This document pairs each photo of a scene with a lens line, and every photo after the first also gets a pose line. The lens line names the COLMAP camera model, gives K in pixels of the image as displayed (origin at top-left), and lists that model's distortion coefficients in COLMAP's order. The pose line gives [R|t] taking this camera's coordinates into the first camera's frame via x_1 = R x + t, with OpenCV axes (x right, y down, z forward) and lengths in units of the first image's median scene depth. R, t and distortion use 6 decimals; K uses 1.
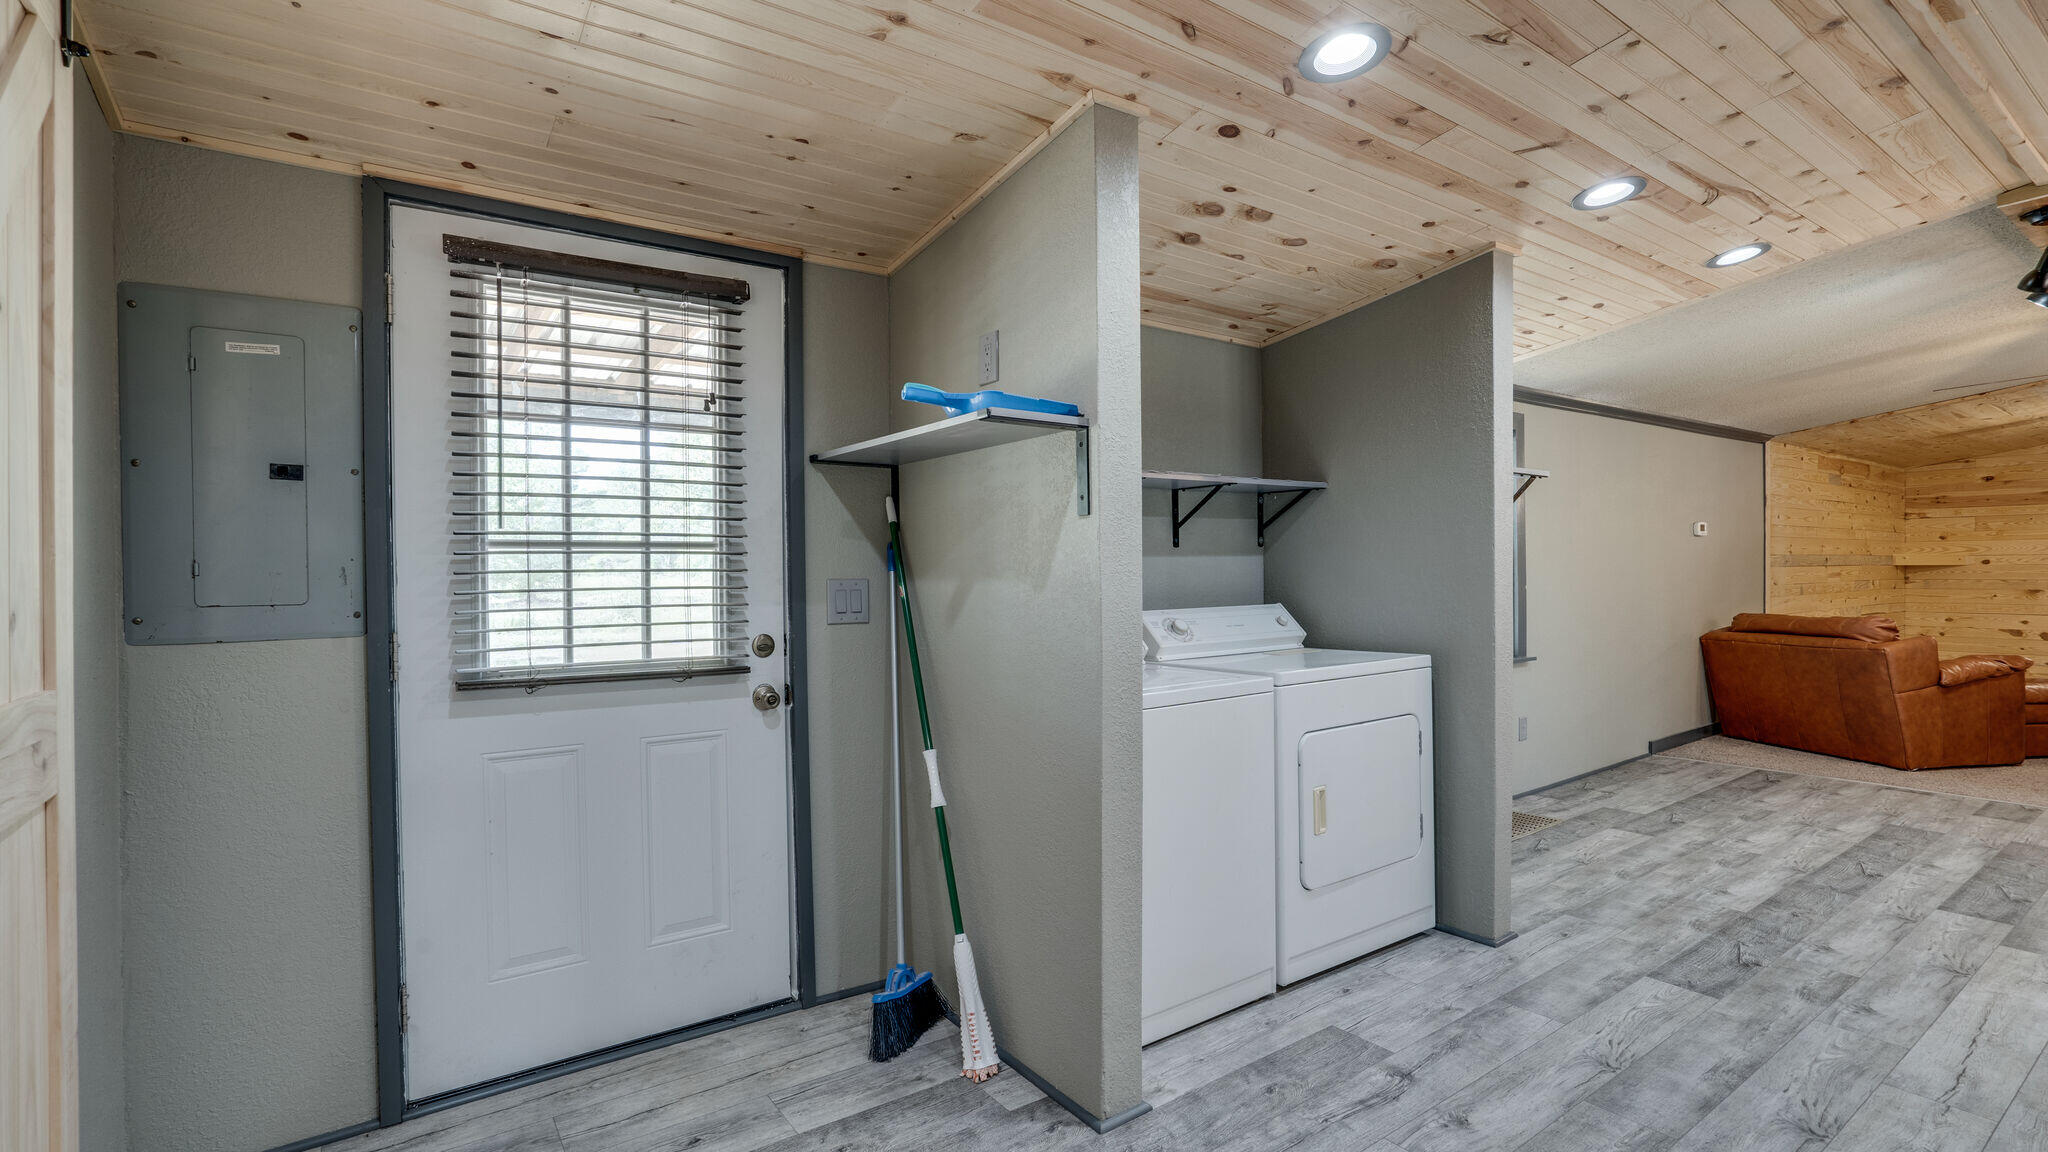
lens RADIAL K [[949.7, 0, 1027.8], [0, 949.7, 578.3], [0, 0, 1]] dist [-0.035623, 0.018752]
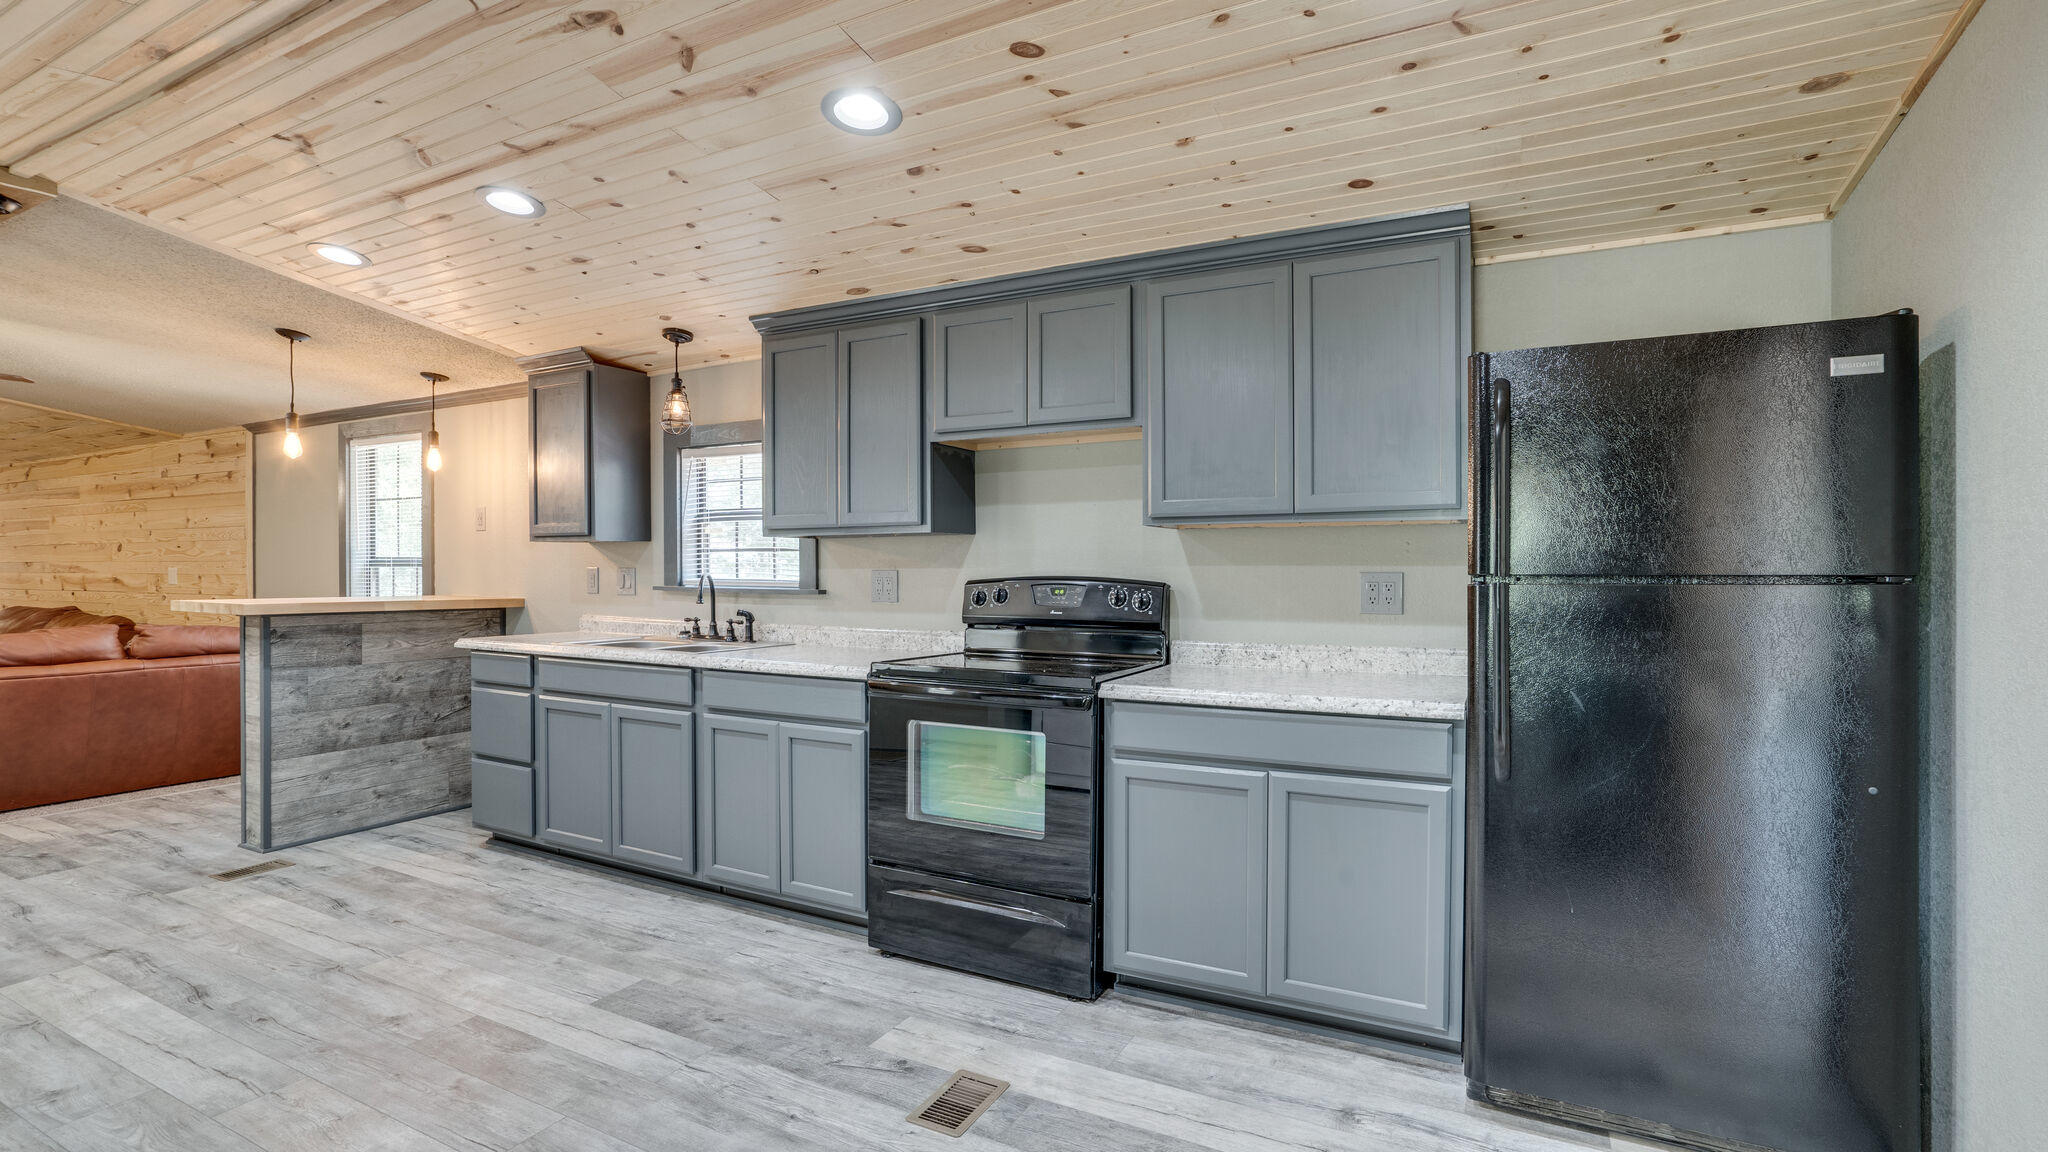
lens RADIAL K [[949.7, 0, 1017.7], [0, 949.7, 579.3], [0, 0, 1]] dist [-0.035623, 0.018752]
pose [[-0.443230, -0.002240, 0.896405, -0.220769], [0.013085, 0.999874, 0.008968, -0.003226], [-0.896312, 0.015704, -0.443145, 0.502557]]
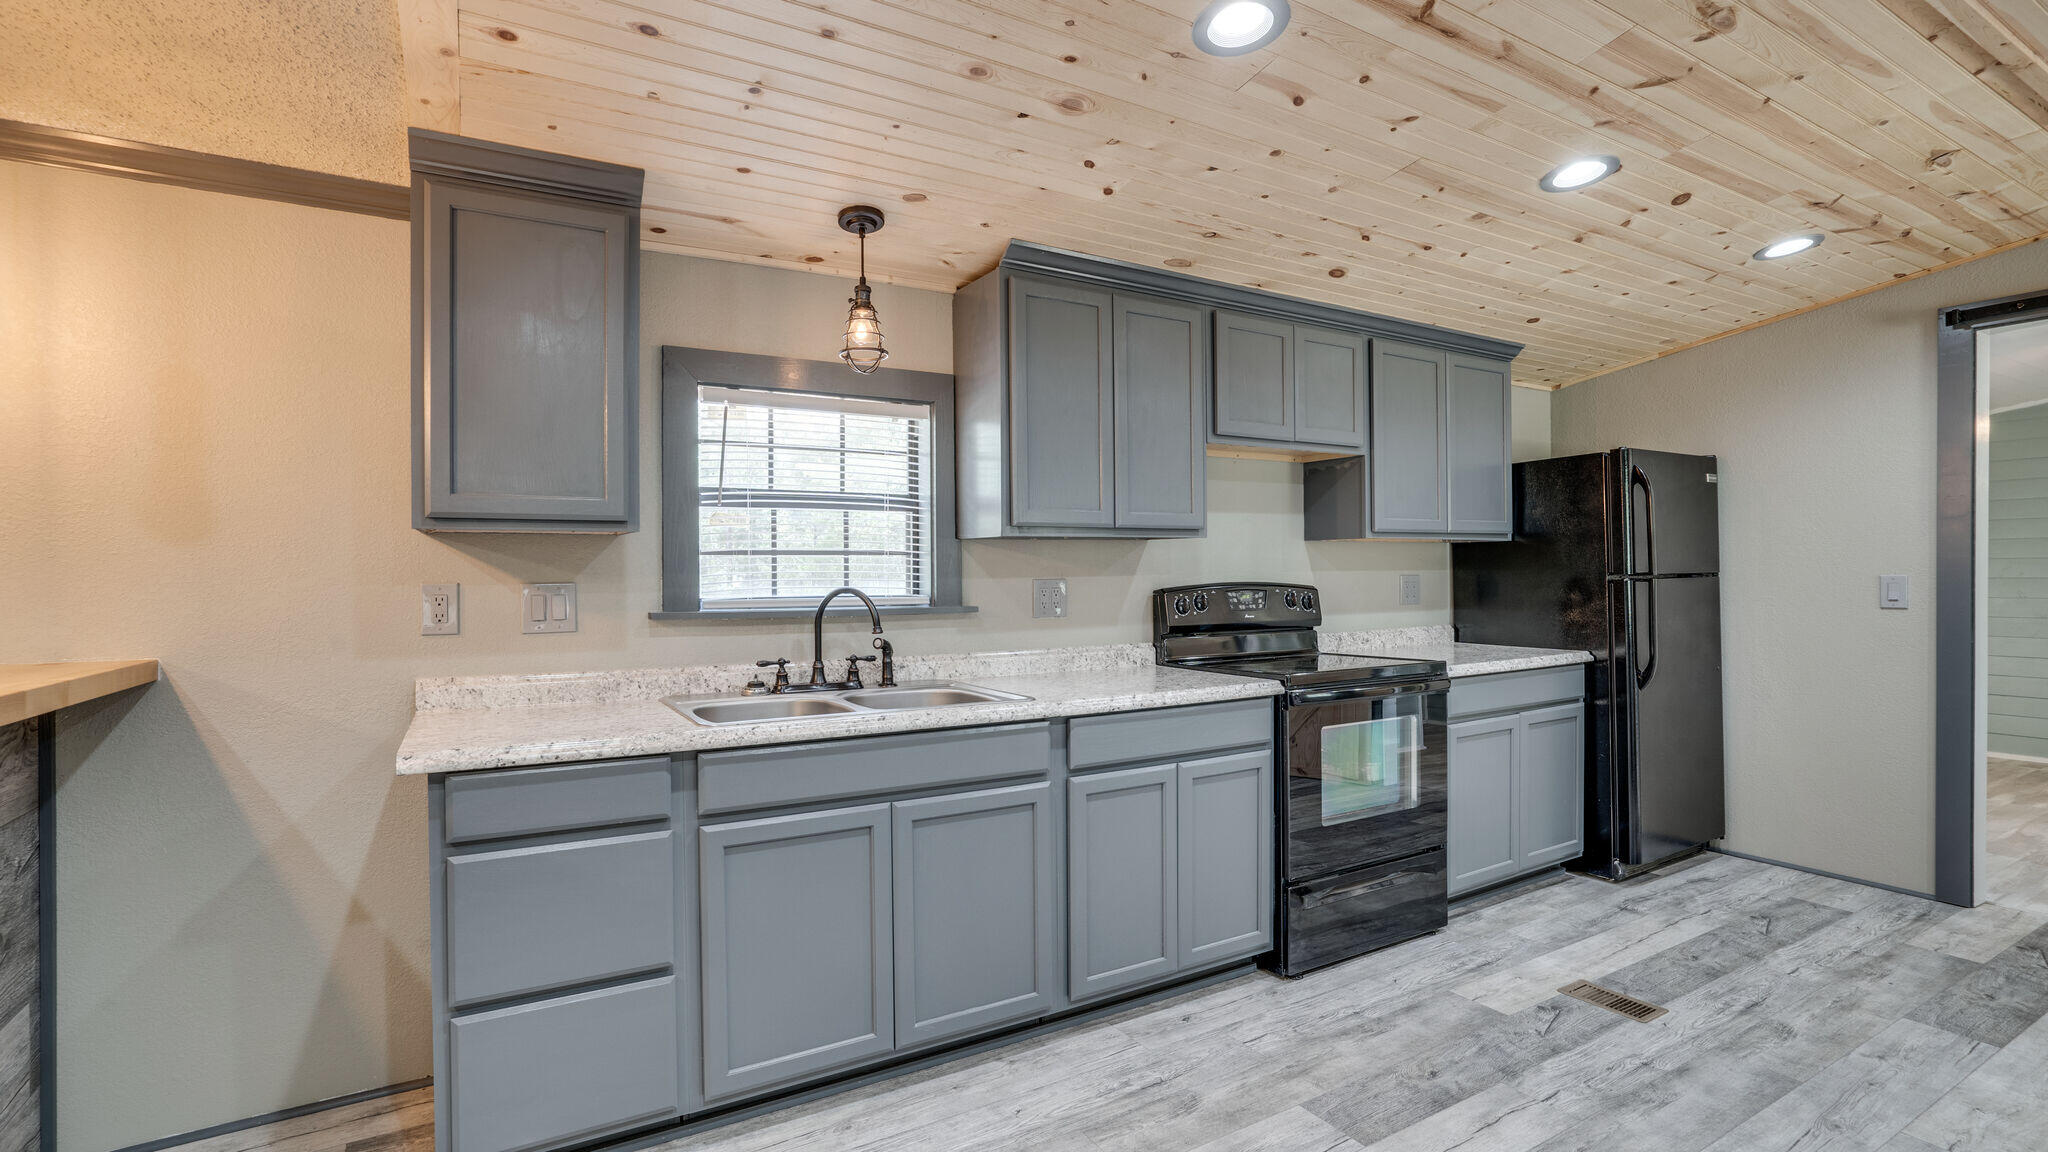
lens RADIAL K [[949.7, 0, 1025.4], [0, 949.7, 578.7], [0, 0, 1]] dist [-0.035623, 0.018752]
pose [[-0.996468, 0.014807, 0.082657, 0.939629], [0.016450, 0.999680, 0.019236, -0.028205], [-0.082345, 0.020527, -0.996392, 1.170212]]
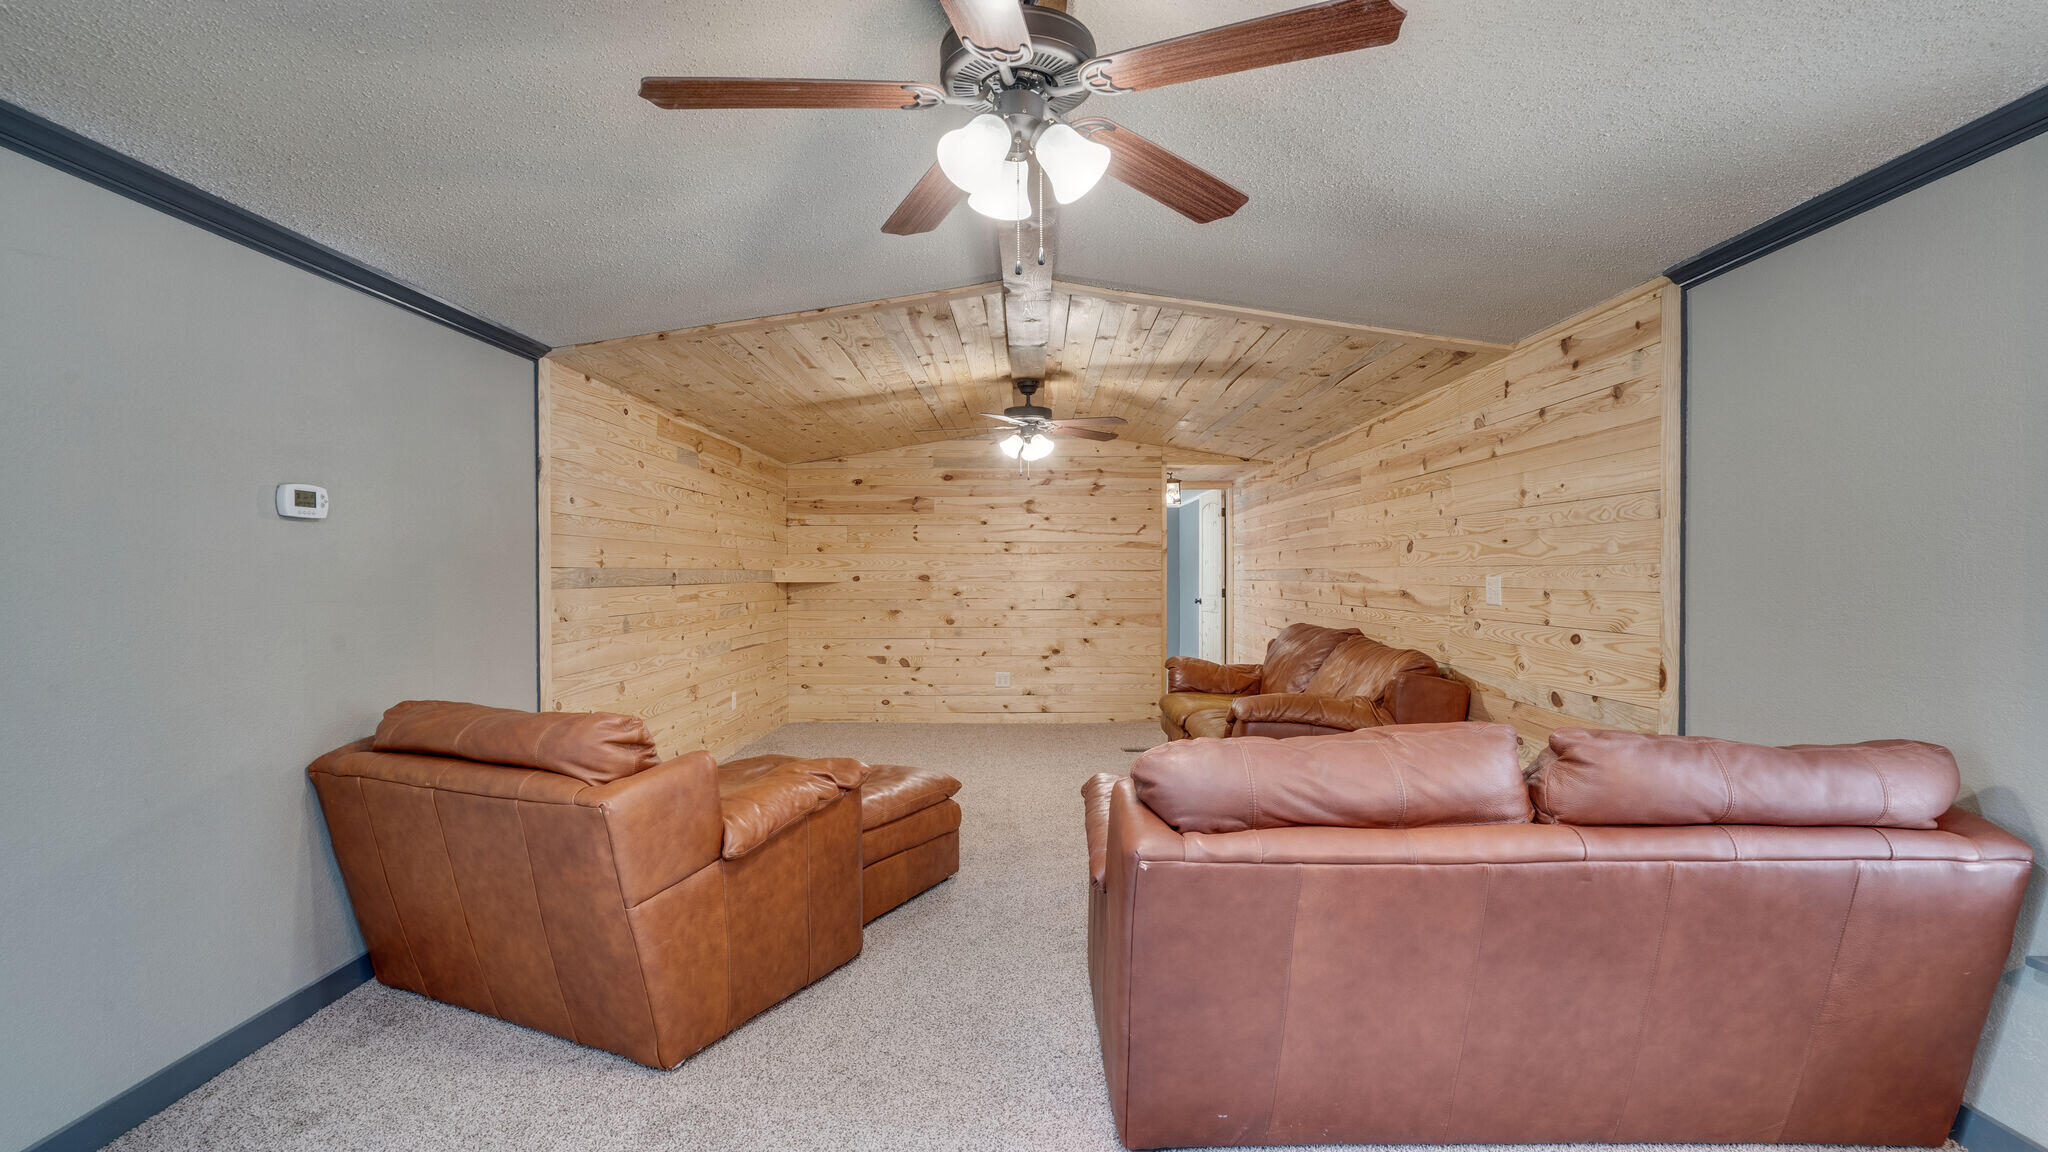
lens RADIAL K [[949.7, 0, 1037.6], [0, 949.7, 577.7], [0, 0, 1]] dist [-0.035623, 0.018752]
pose [[0.576054, 0.002450, 0.817408, 1.235481], [0.007501, 0.999938, -0.008283, -0.030077], [-0.817377, 0.010903, 0.575999, 1.092461]]
